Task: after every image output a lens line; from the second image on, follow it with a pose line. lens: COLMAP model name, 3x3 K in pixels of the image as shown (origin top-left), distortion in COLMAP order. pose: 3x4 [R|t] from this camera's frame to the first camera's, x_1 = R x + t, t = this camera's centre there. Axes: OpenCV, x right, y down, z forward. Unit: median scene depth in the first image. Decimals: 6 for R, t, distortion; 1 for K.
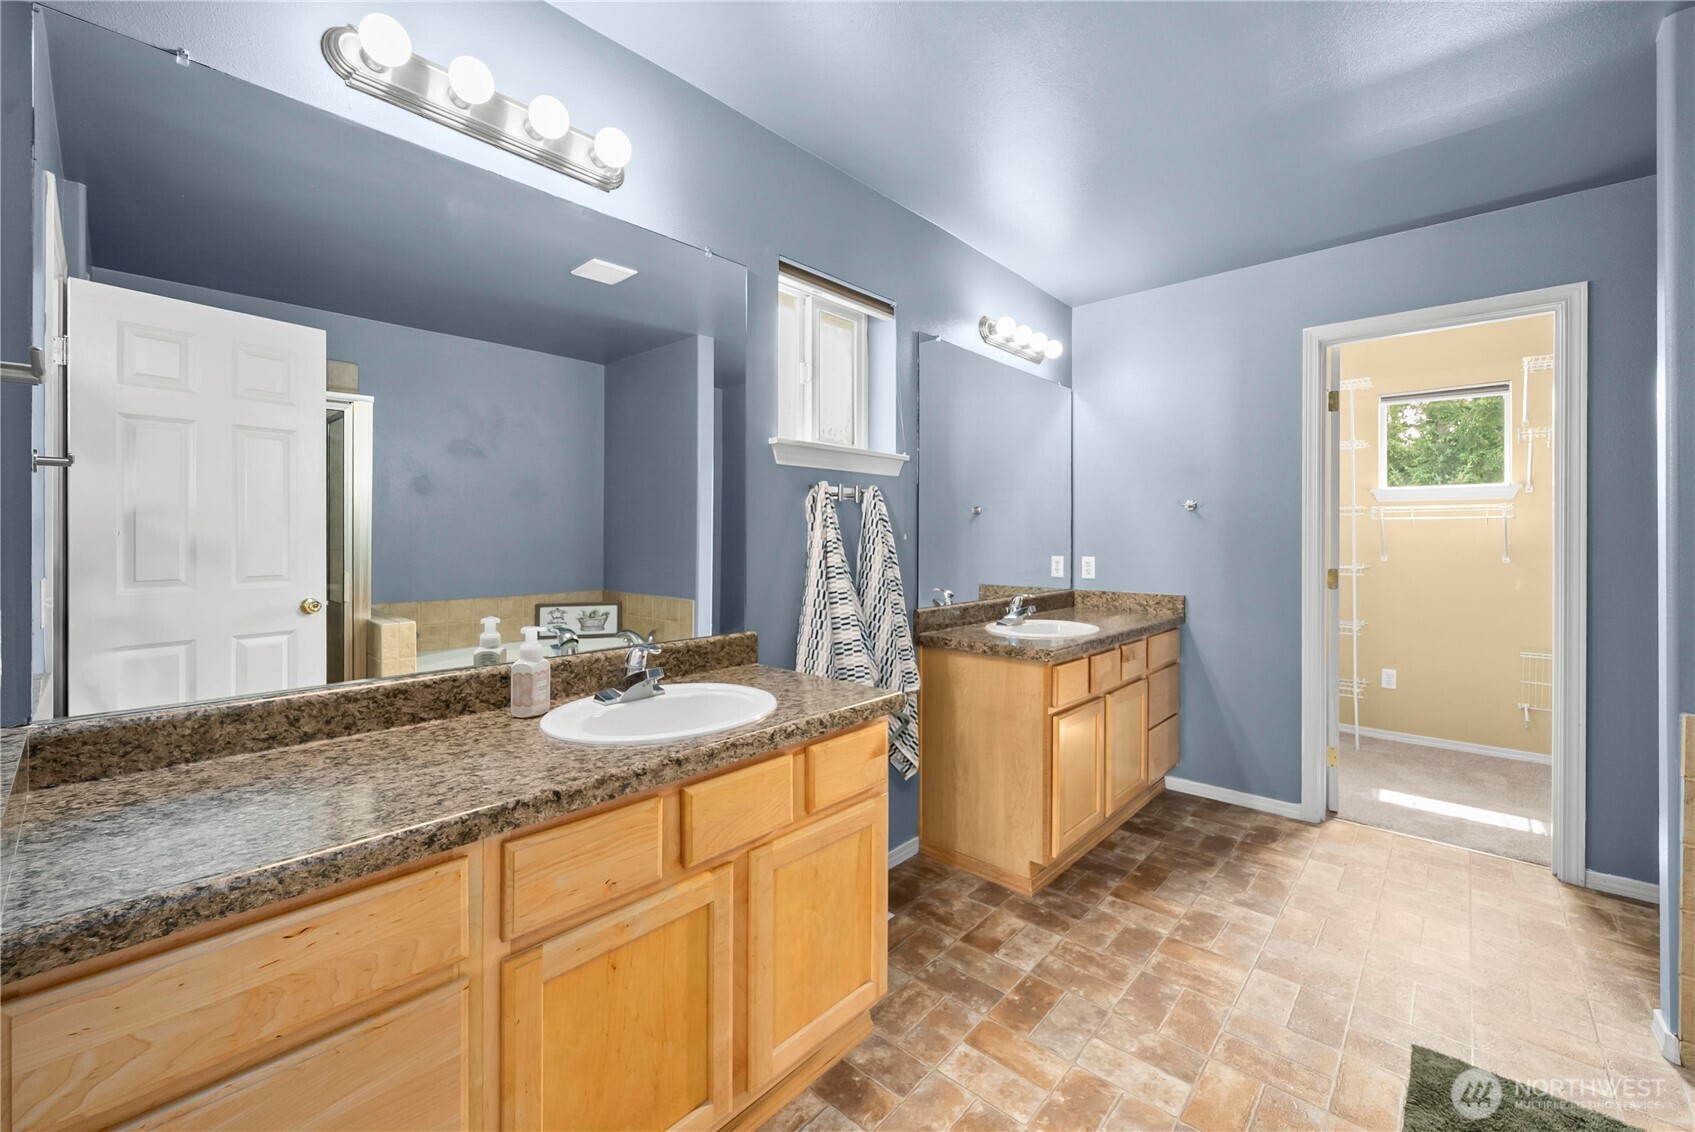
lens RADIAL K [[676.5, 0, 844.0], [0, 676.5, 547.1], [0, 0, 1]] dist [-0.001781, -0.000176]
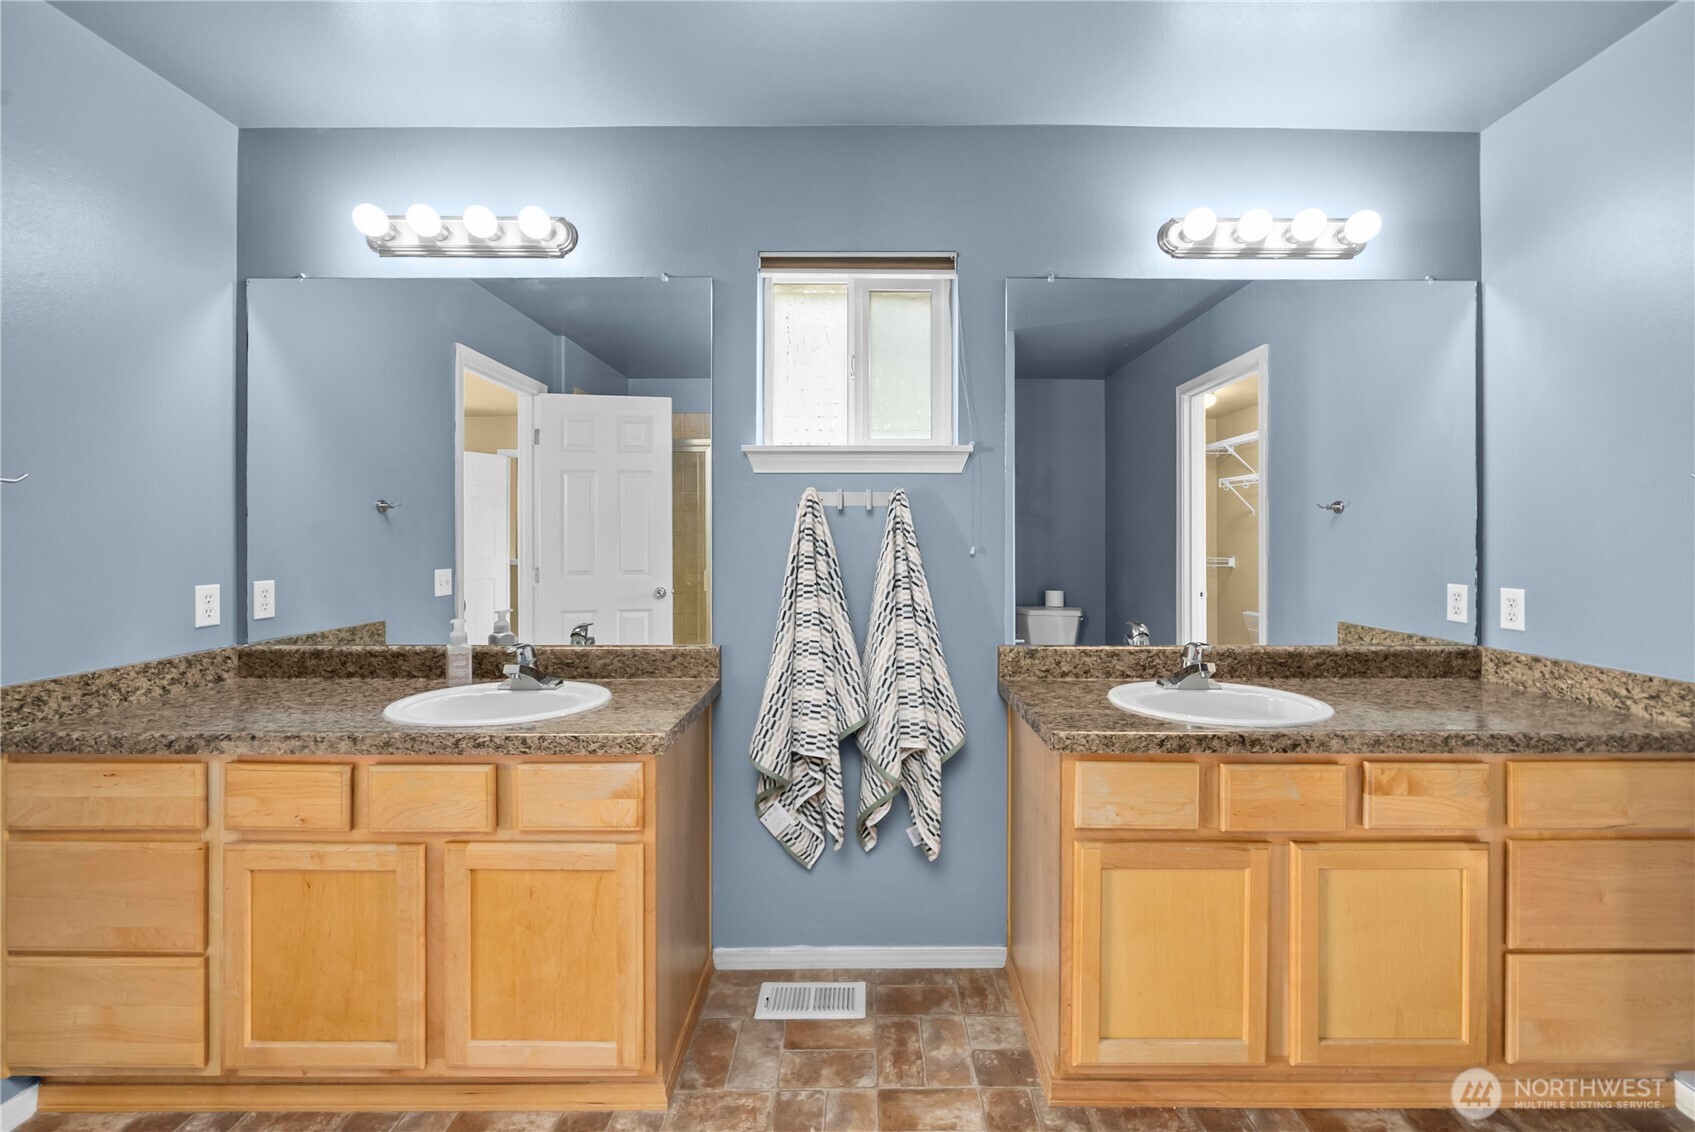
lens RADIAL K [[662.2, 0, 847.7], [0, 662.2, 546.5], [0, 0, 1]] dist [-0.002590, -0.000348]
pose [[0.680832, 0.008543, -0.732390, 0.640276], [-0.012456, 0.999922, 0.000085, -0.020393], [0.732334, 0.009065, 0.680886, 0.442716]]
